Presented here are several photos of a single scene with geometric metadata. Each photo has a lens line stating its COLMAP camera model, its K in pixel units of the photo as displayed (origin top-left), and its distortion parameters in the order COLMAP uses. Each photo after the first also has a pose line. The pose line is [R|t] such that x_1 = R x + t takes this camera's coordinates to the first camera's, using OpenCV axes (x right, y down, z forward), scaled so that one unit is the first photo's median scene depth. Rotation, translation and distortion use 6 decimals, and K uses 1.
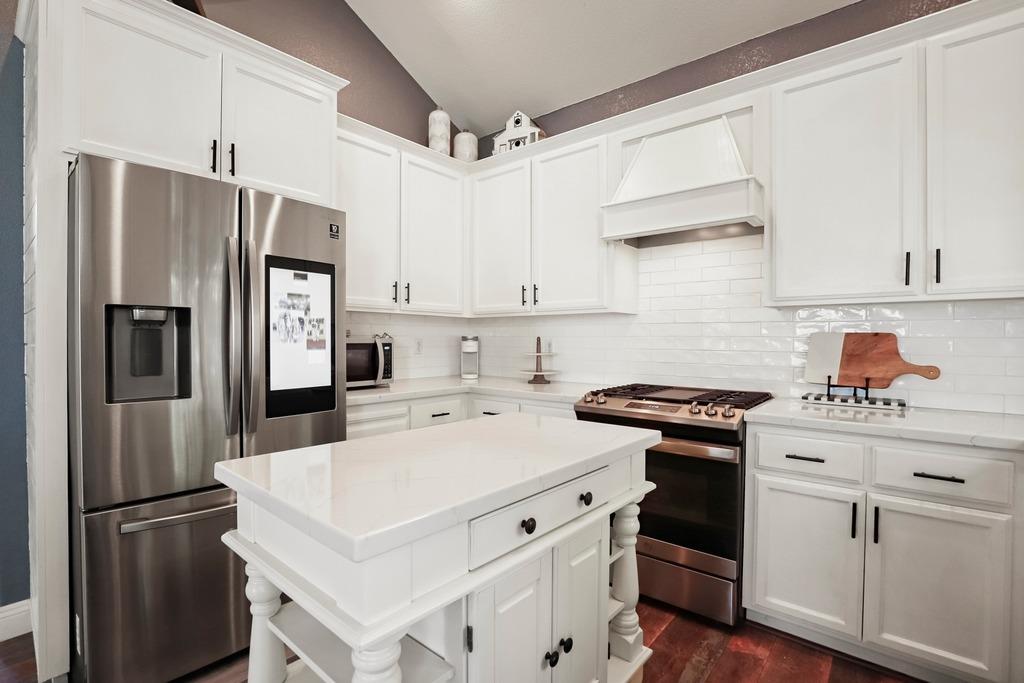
lens RADIAL K [[470.8, 0, 510.1], [0, 470.8, 338.3], [0, 0, 1]] dist [-0.043205, 0.010449]
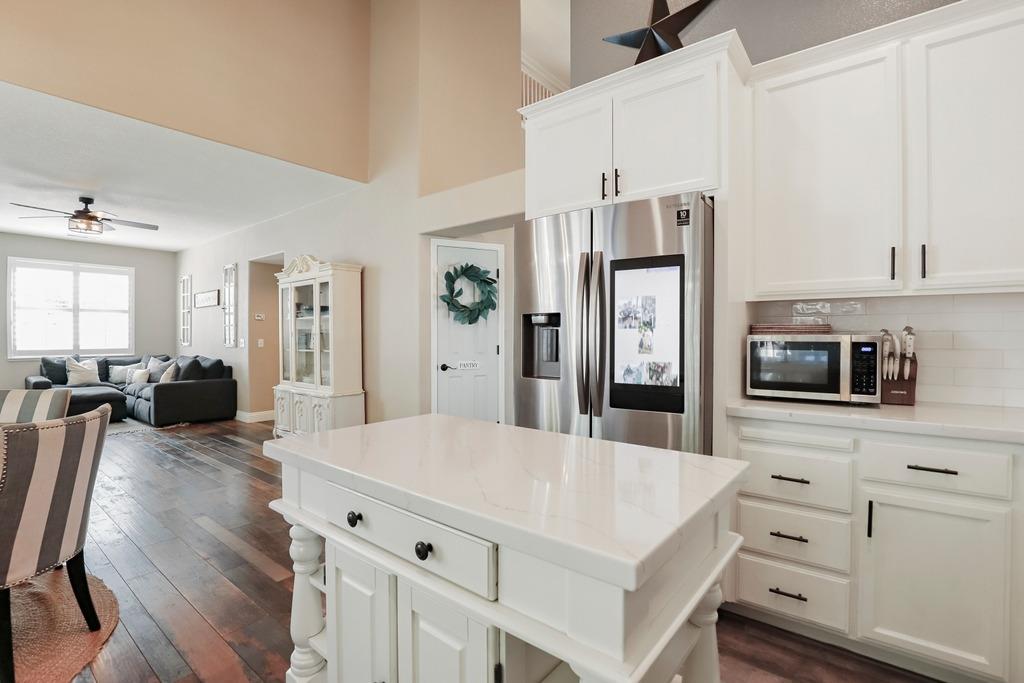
lens RADIAL K [[470.8, 0, 510.1], [0, 470.8, 338.3], [0, 0, 1]] dist [-0.043205, 0.010449]
pose [[0.028009, 0.004992, -0.999595, 0.585784], [0.003908, 0.999979, 0.005103, -0.000636], [0.999600, -0.004049, 0.027989, 0.718949]]
